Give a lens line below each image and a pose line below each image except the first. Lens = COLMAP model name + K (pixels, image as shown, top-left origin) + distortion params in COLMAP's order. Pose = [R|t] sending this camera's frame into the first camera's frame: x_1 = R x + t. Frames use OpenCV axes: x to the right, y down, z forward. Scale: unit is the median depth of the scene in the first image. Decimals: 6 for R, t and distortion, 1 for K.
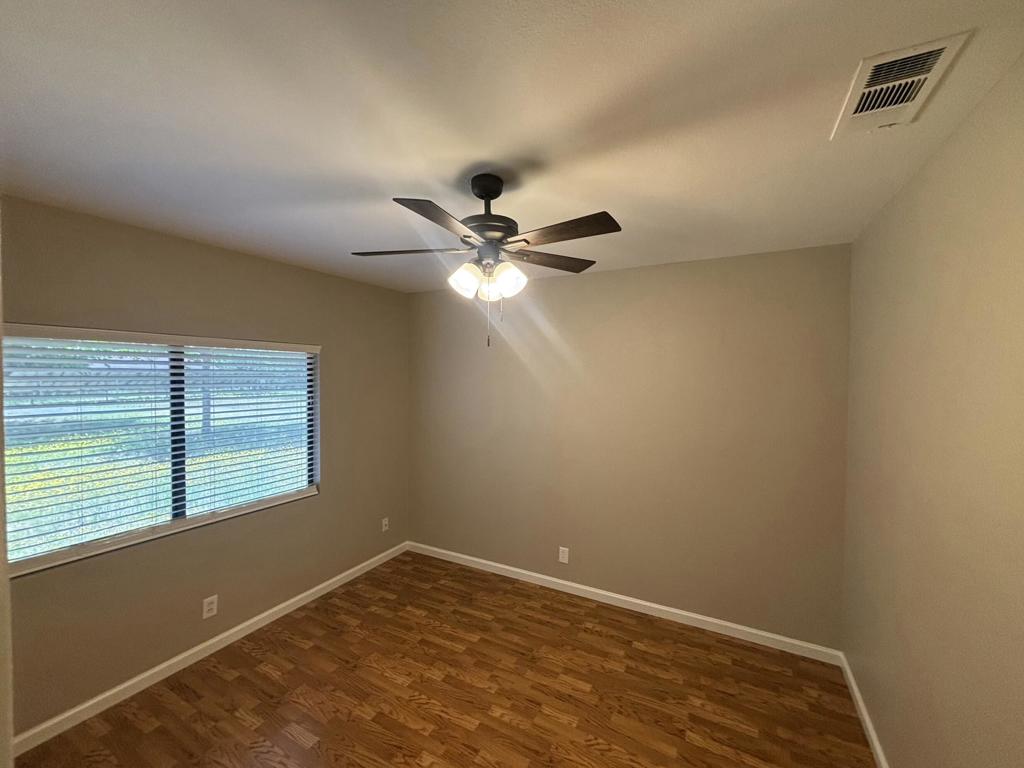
lens RADIAL K [[410.8, 0, 512.0], [0, 410.8, 384.0], [0, 0, 1]] dist [0.016785, 0.000462]
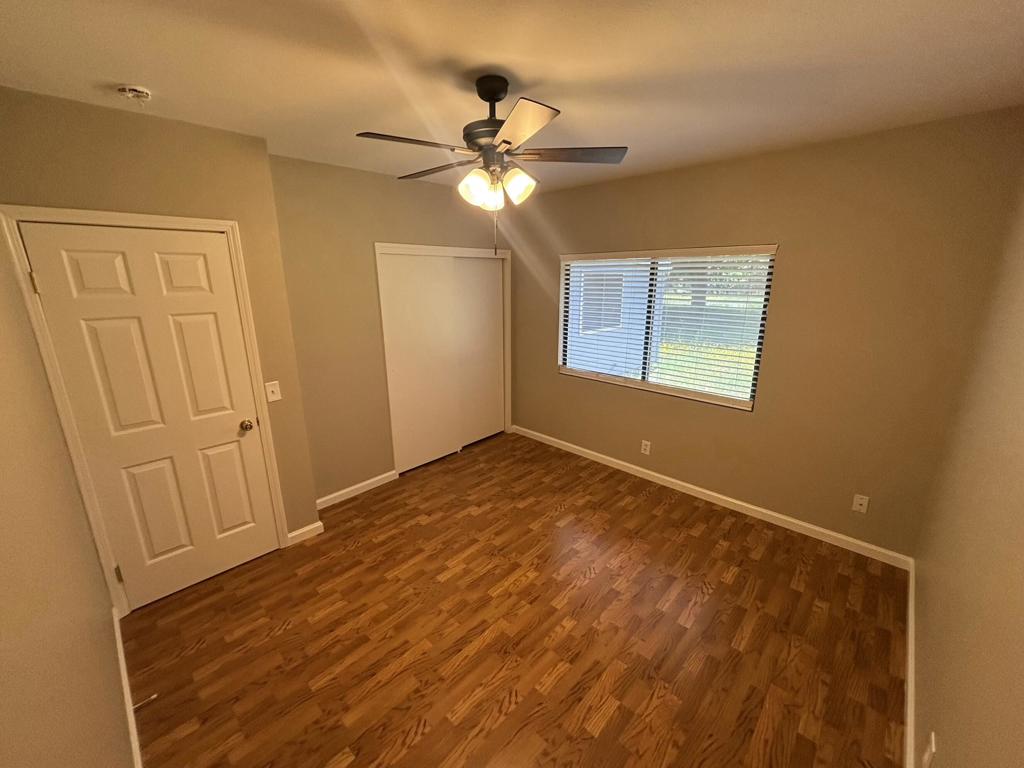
lens RADIAL K [[412.5, 0, 508.5], [0, 412.5, 384.1], [0, 0, 1]] dist [0.000881, 0.000968]
pose [[-0.264318, 0.236905, -0.934886, 0.671554], [-0.021013, 0.967716, 0.251165, -0.019431], [0.964207, 0.086032, -0.250807, 0.887797]]
